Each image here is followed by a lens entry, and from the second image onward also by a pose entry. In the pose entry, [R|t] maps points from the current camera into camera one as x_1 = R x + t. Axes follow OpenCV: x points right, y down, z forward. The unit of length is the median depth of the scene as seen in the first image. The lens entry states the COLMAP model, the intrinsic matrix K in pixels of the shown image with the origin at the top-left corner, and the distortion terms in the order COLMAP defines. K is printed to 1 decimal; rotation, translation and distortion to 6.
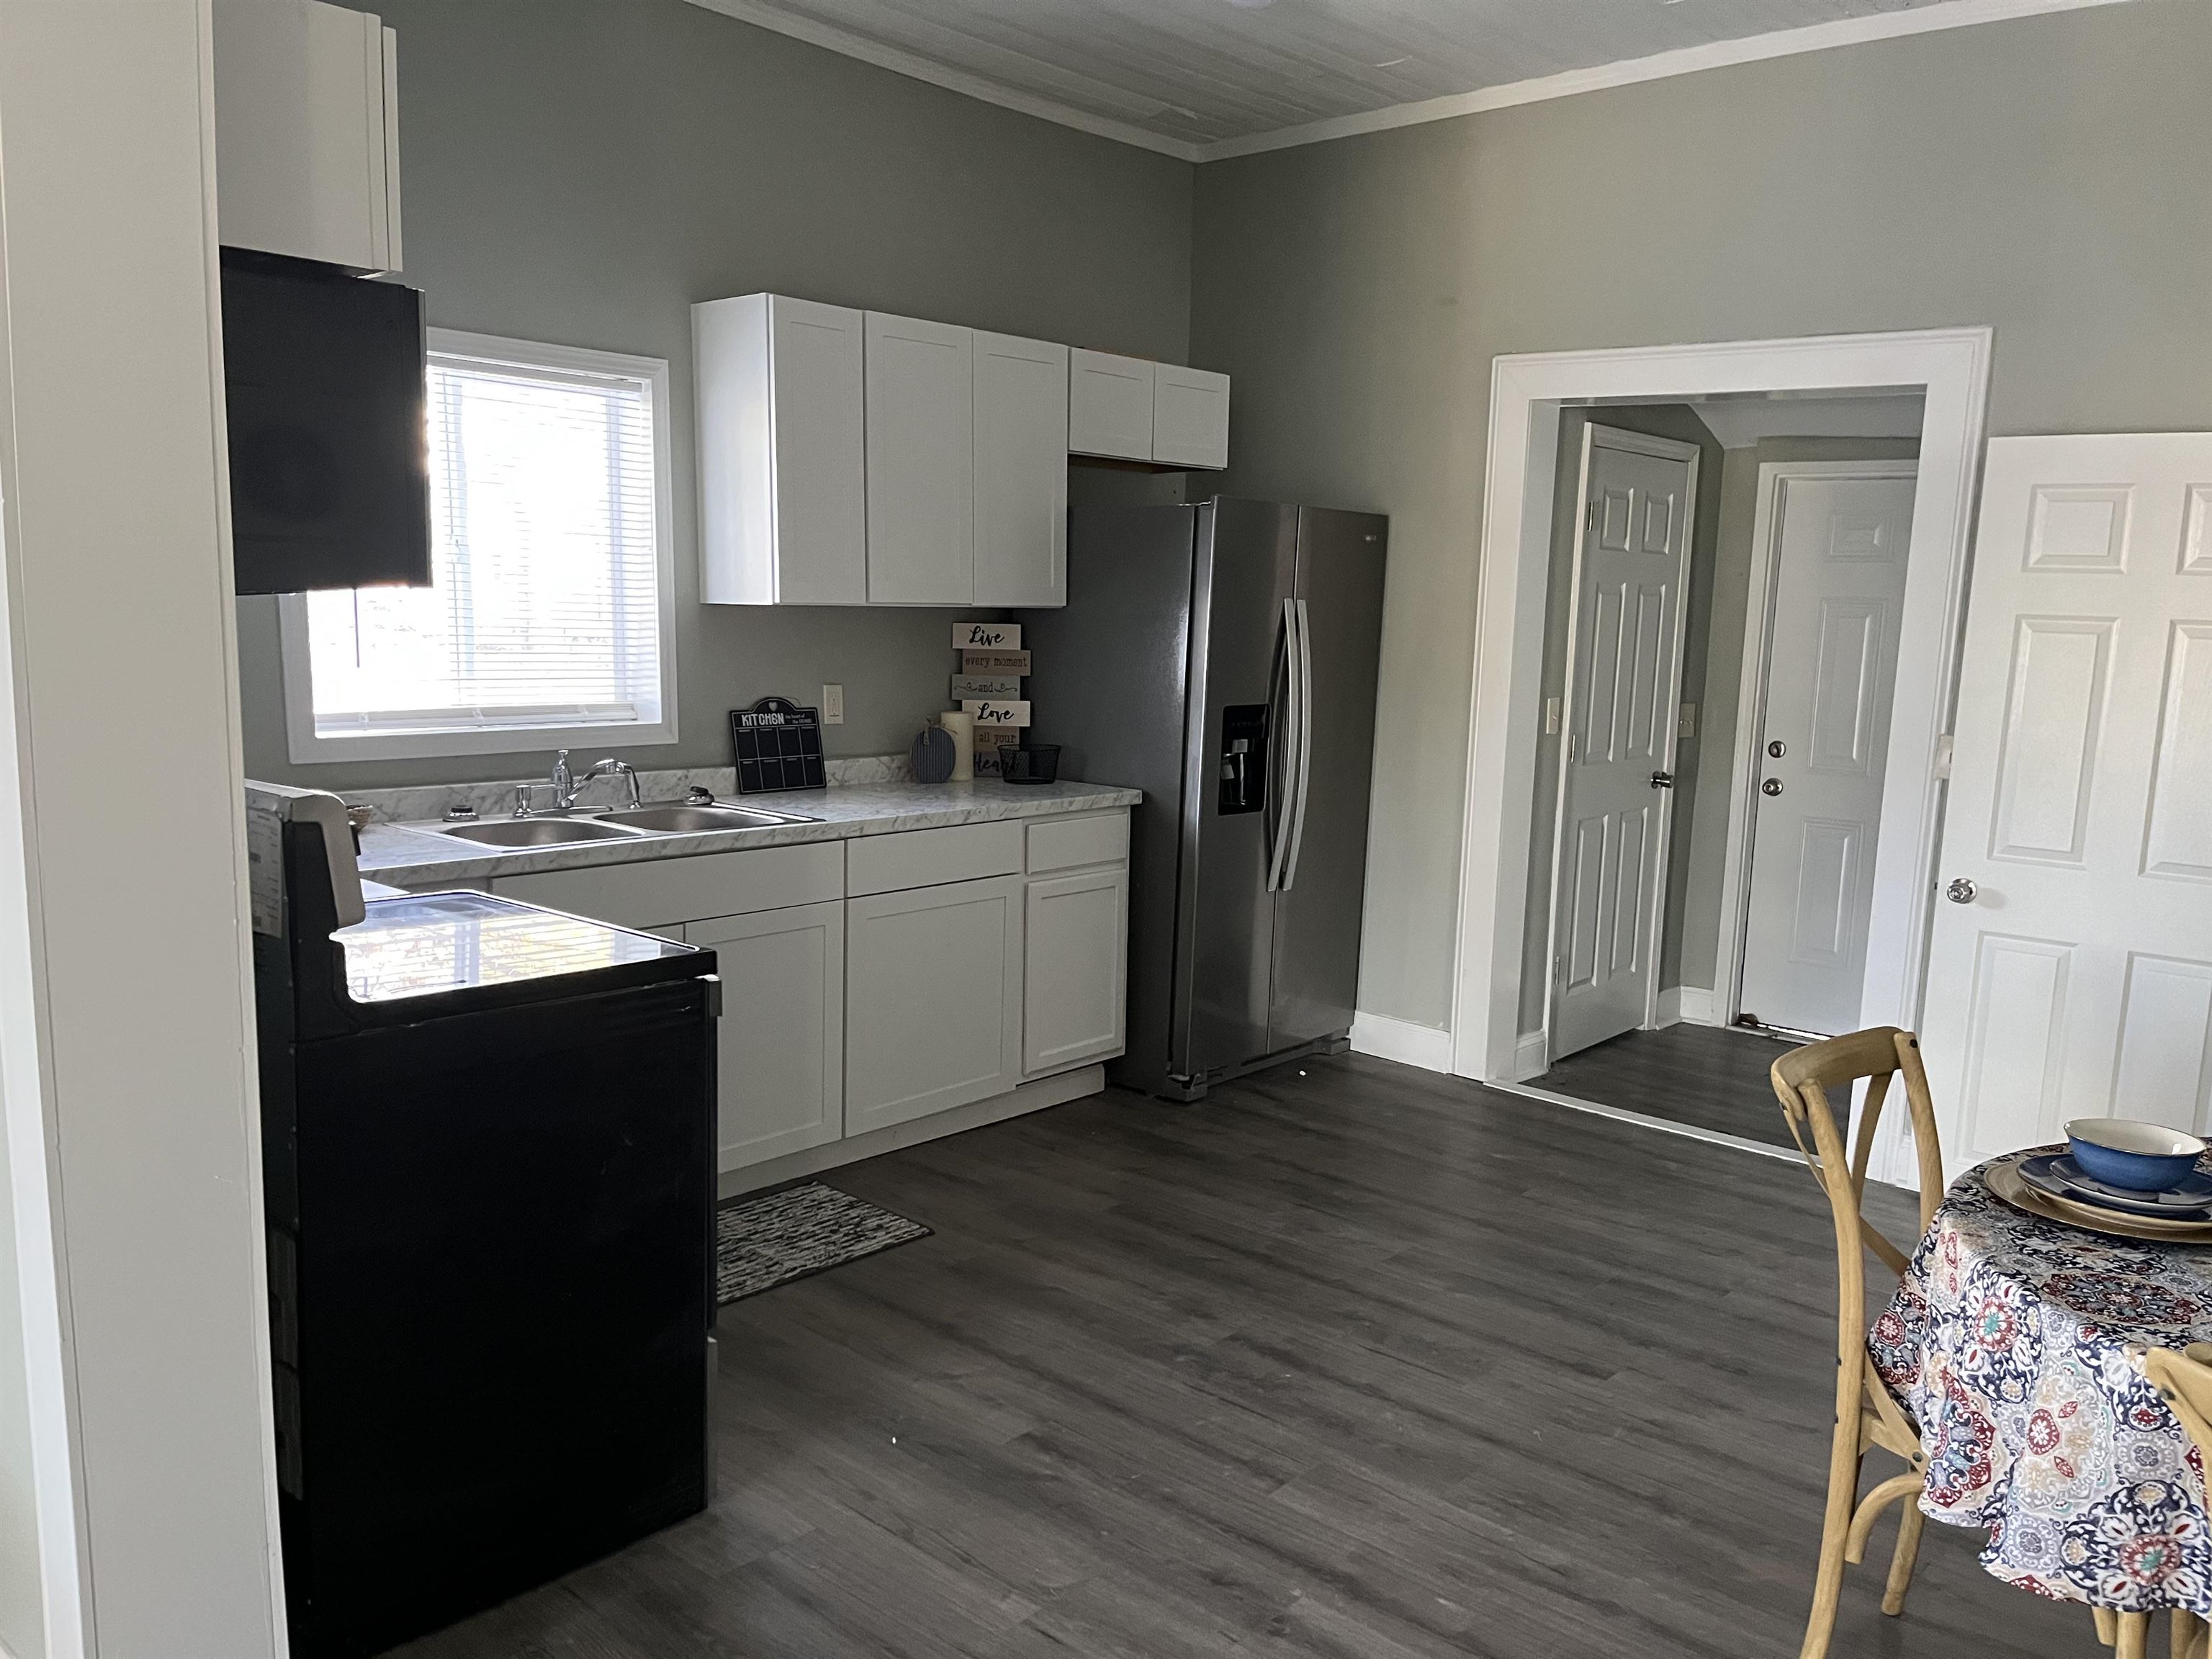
lens RADIAL K [[1675.0, 0, 1112.8], [0, 1675.0, 831.6], [0, 0, 1]] dist [0.064464, -0.089550]
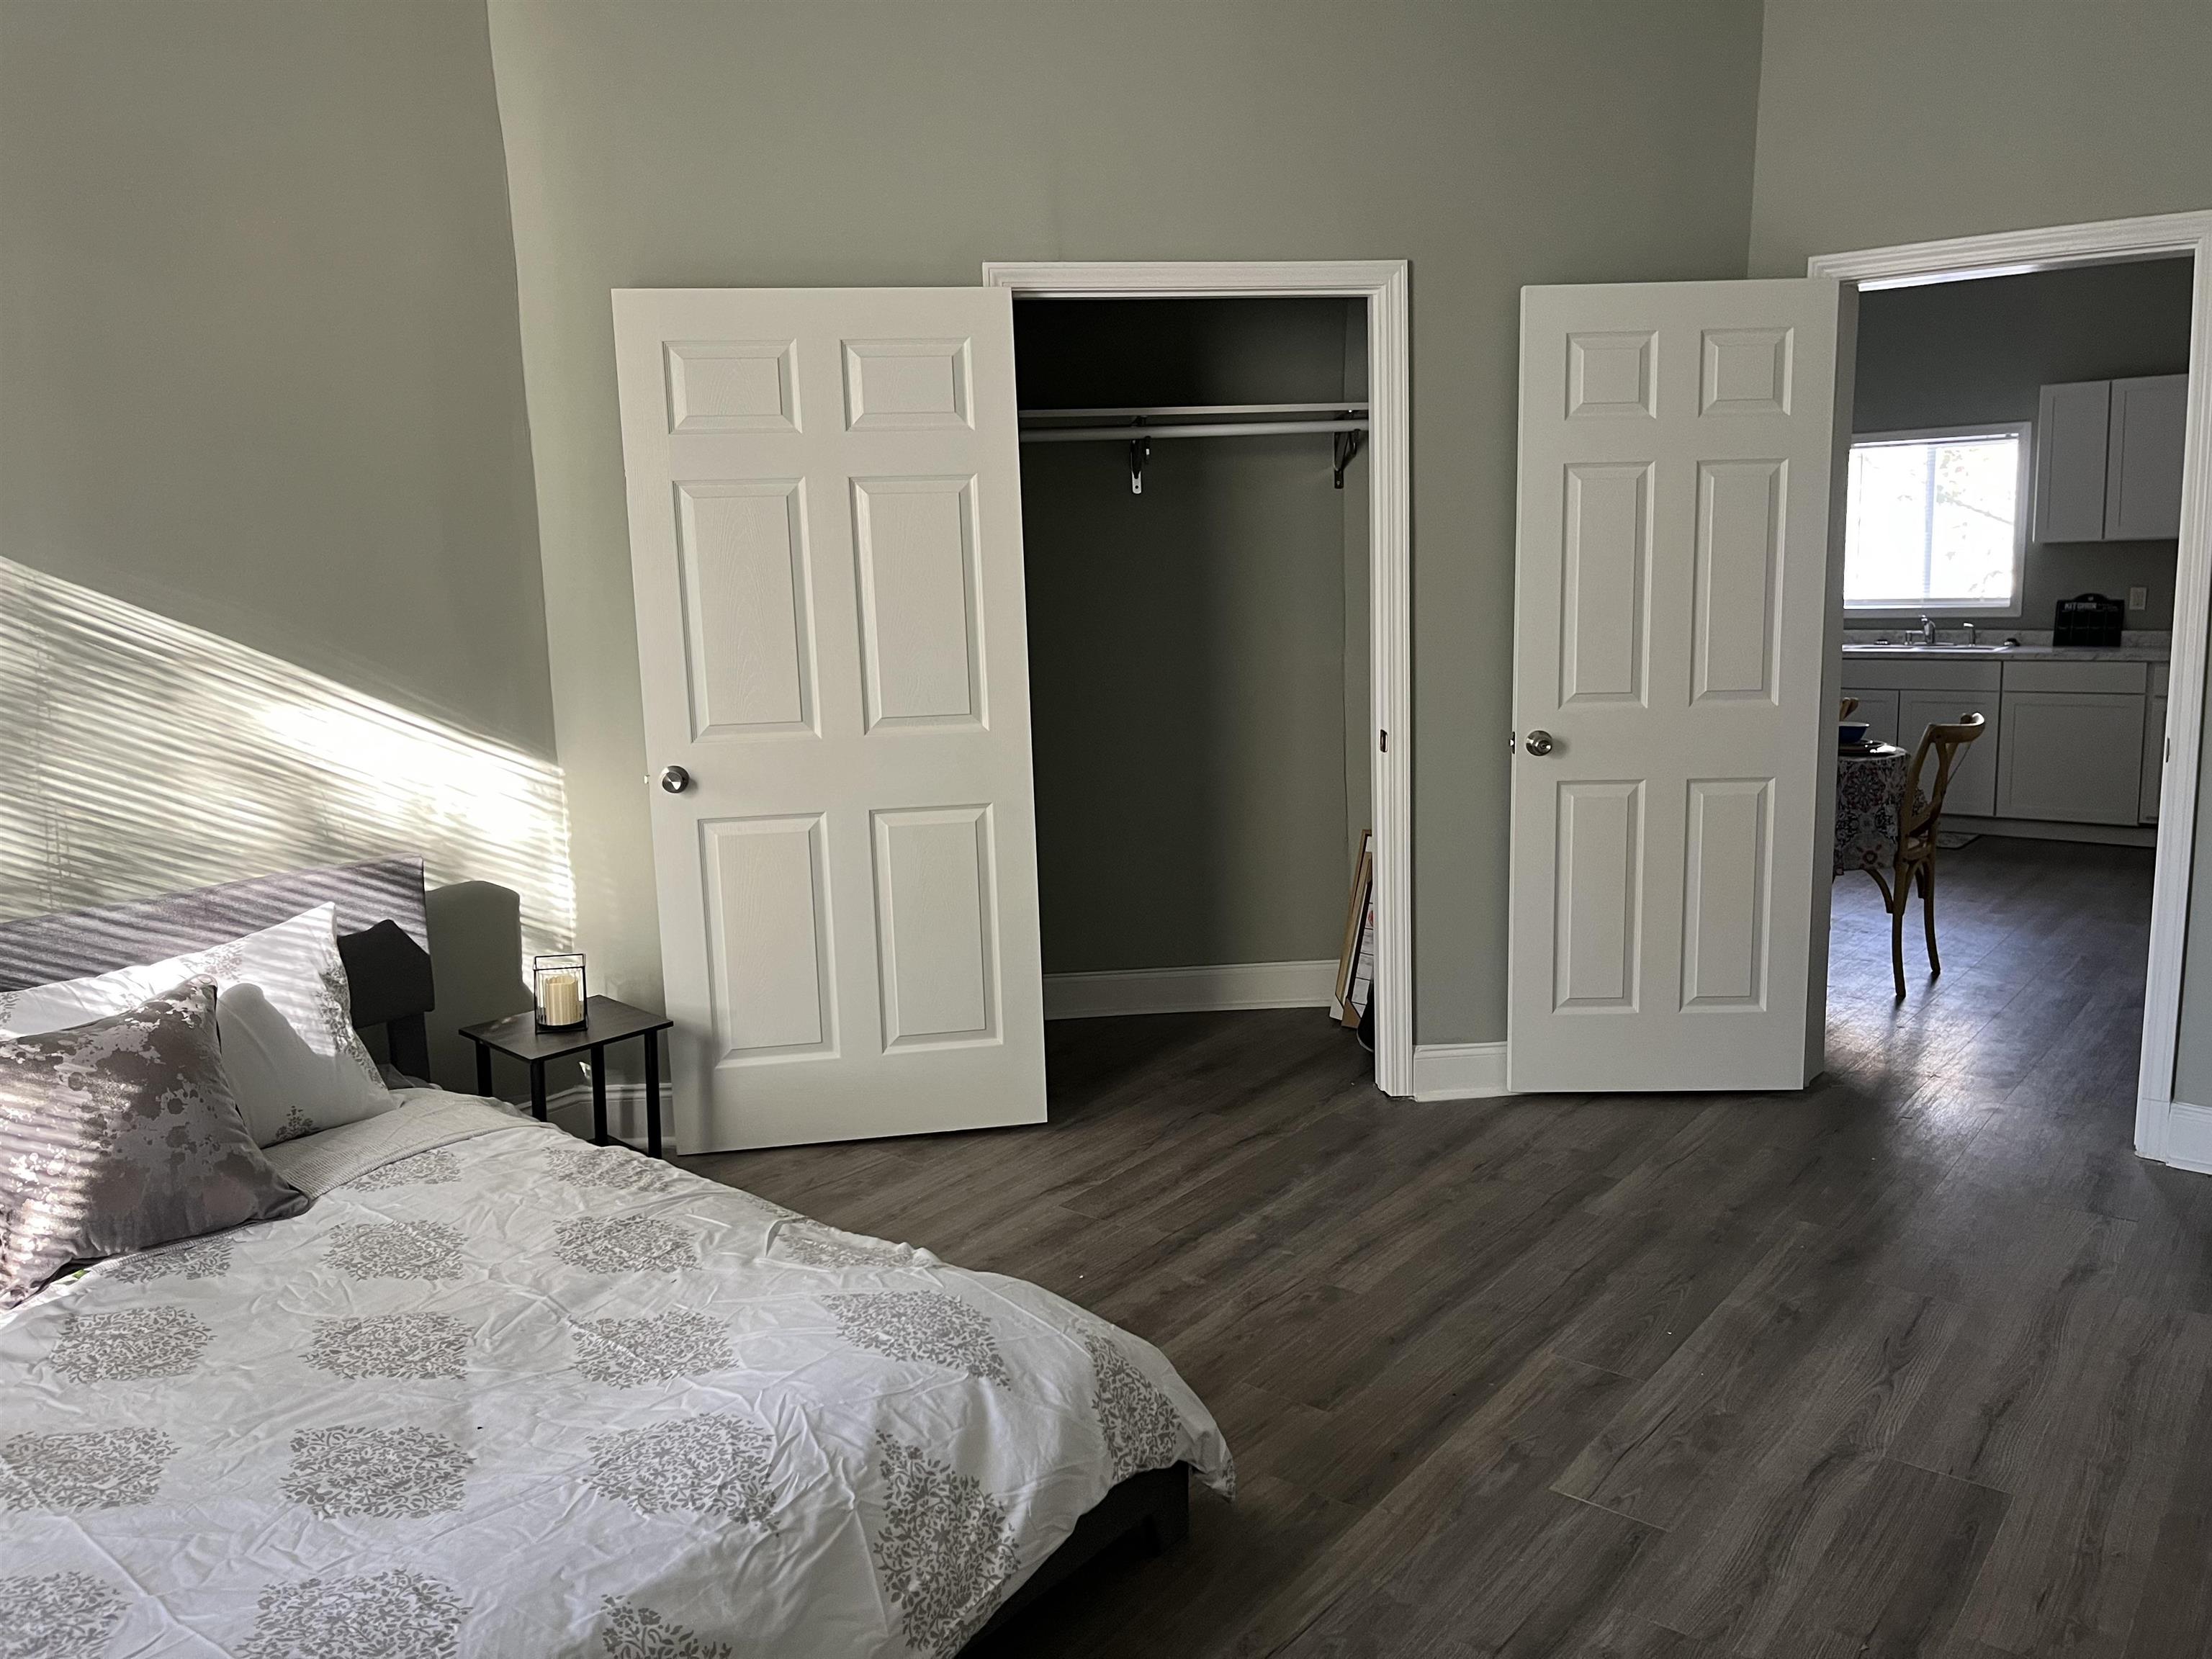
lens RADIAL K [[1675.0, 0, 1112.4], [0, 1675.0, 837.2], [0, 0, 1]] dist [0.064464, -0.089550]
pose [[0.058651, 0.126623, -0.990215, 1.657281], [-0.109895, 0.986713, 0.119666, 0.080024], [0.992211, 0.101802, 0.071787, -0.157066]]
